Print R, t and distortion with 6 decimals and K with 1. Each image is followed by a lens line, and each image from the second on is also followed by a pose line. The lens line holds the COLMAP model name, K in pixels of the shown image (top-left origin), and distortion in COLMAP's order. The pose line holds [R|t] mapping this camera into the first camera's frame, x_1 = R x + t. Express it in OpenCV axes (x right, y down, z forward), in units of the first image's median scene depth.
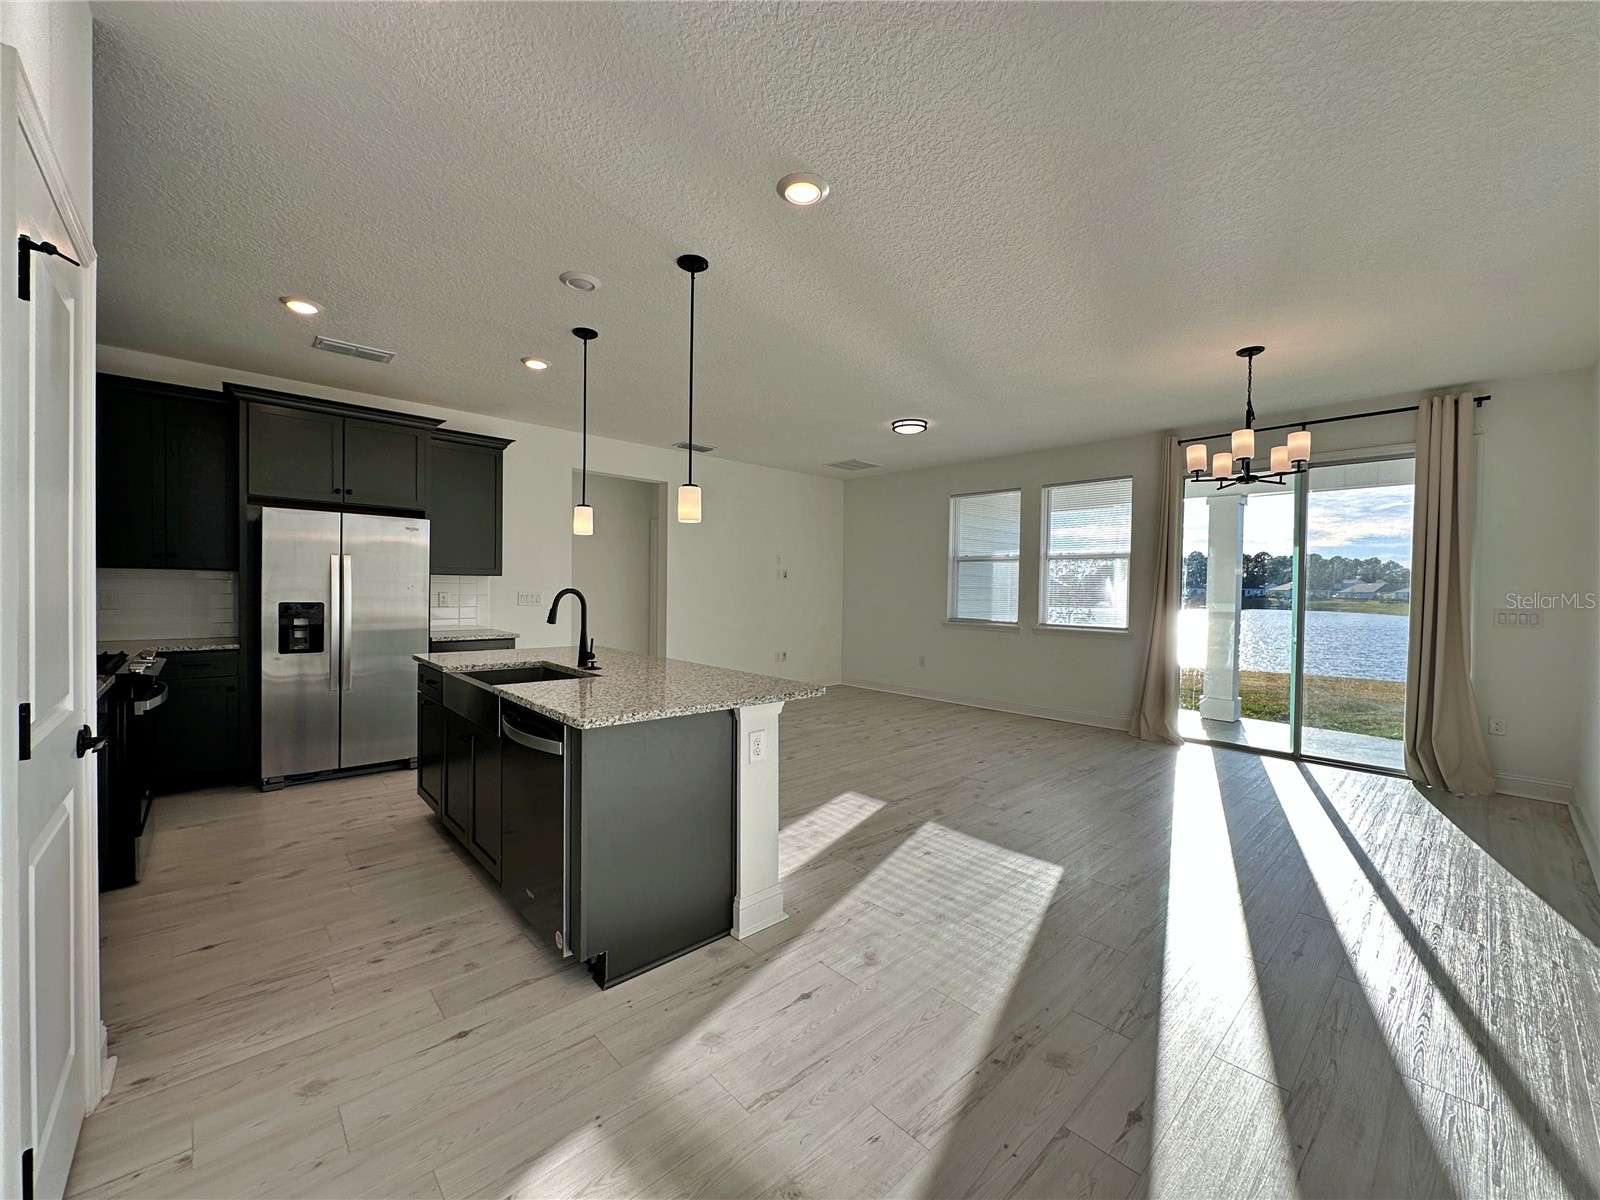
lens RADIAL K [[639.6, 0, 800.0], [0, 639.6, 600.0], [0, 0, 1]] dist [-0.005429, 0.000665]
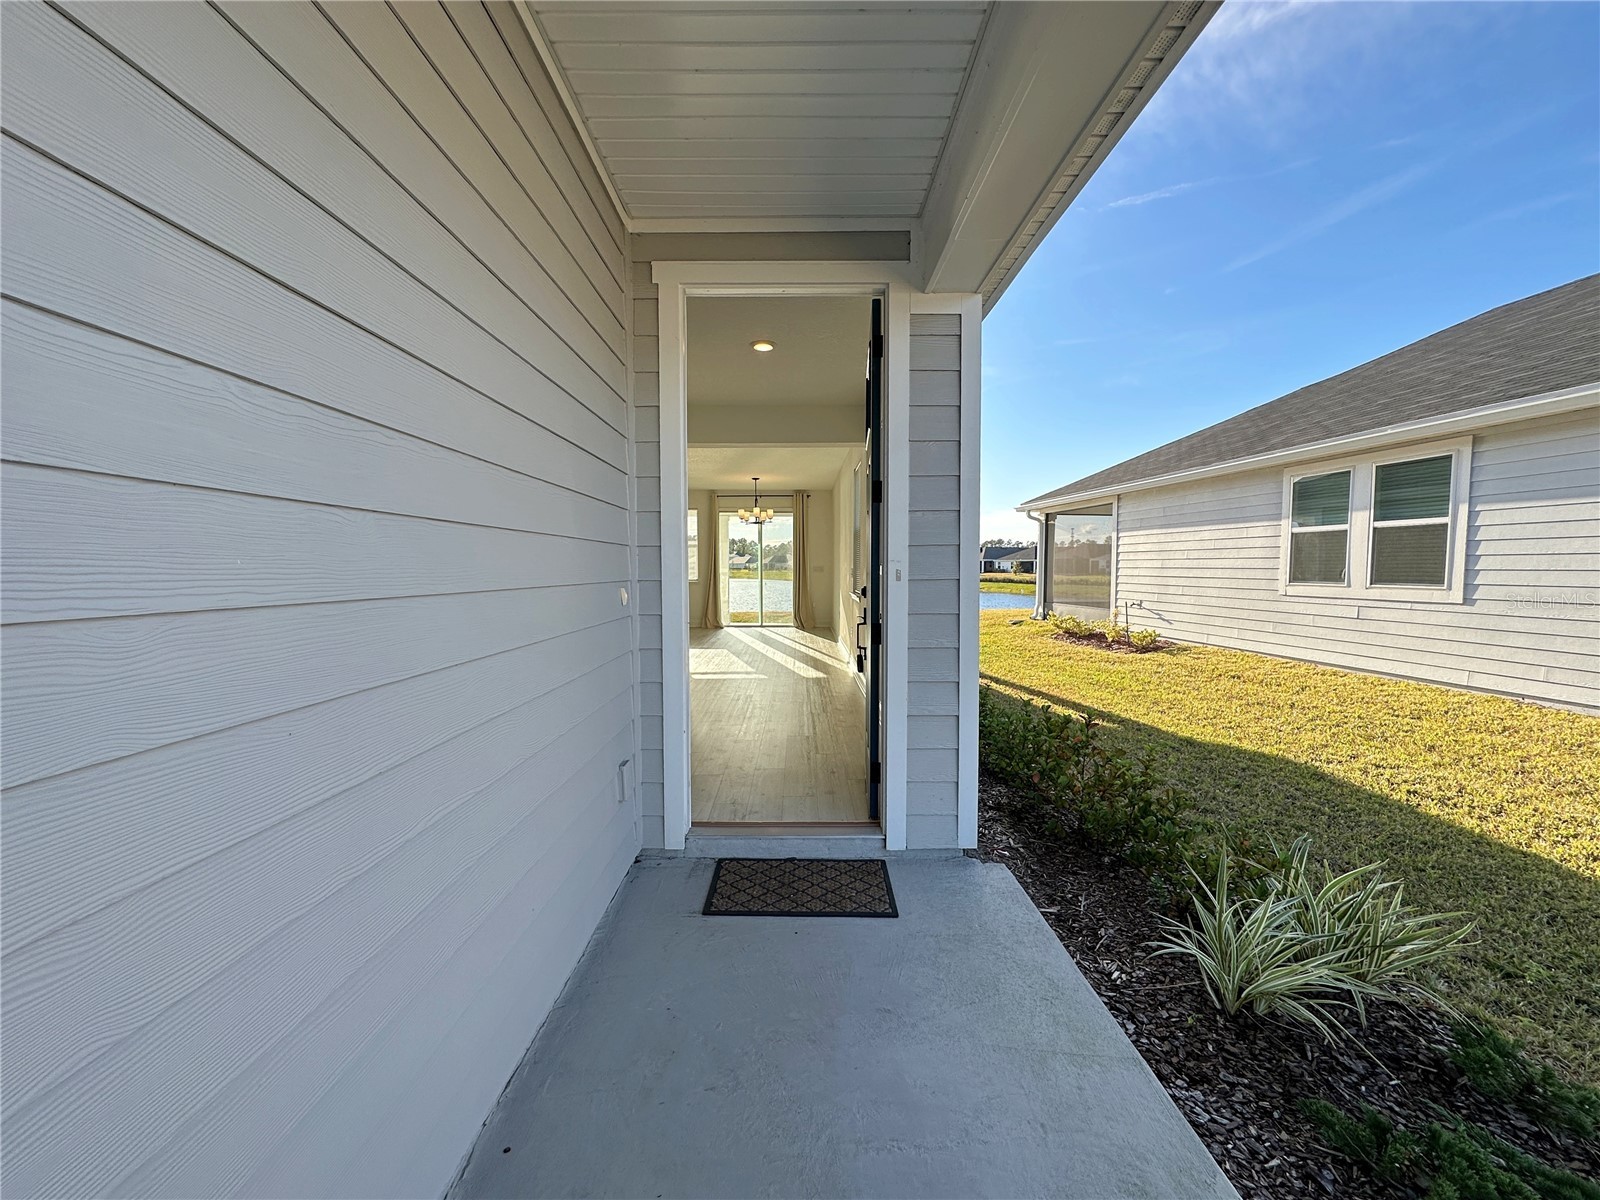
lens RADIAL K [[639.6, 0, 800.0], [0, 639.6, 600.0], [0, 0, 1]] dist [-0.005429, 0.000665]
pose [[0.679011, -0.057739, 0.731854, -0.917703], [0.030640, 0.998263, 0.050330, 0.017046], [-0.733489, -0.011750, 0.679600, -0.791255]]
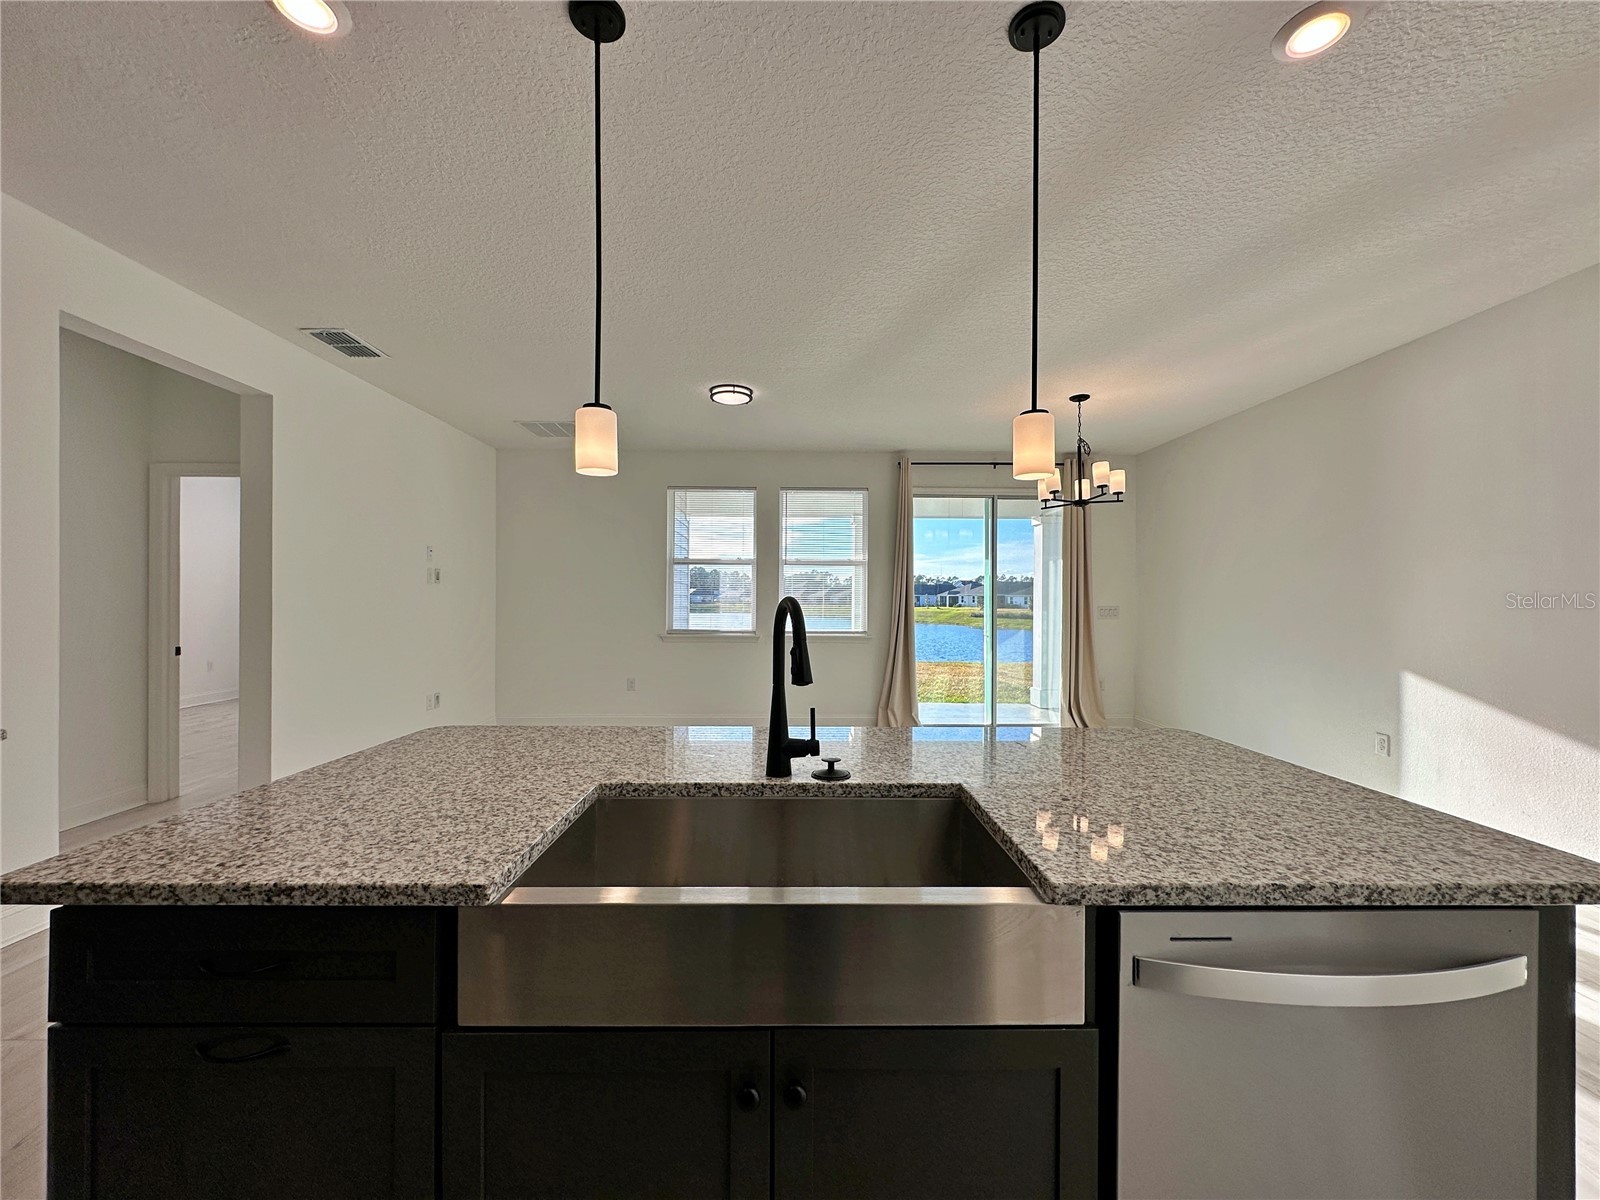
lens RADIAL K [[630.3, 0, 800.0], [0, 630.3, 600.0], [0, 0, 1]] dist [0.009535, 0.000145]
pose [[0.663525, -0.013165, 0.748038, -0.382177], [0.020583, 0.999788, -0.000661, -0.009588], [-0.747871, 0.015836, 0.663656, 0.413690]]
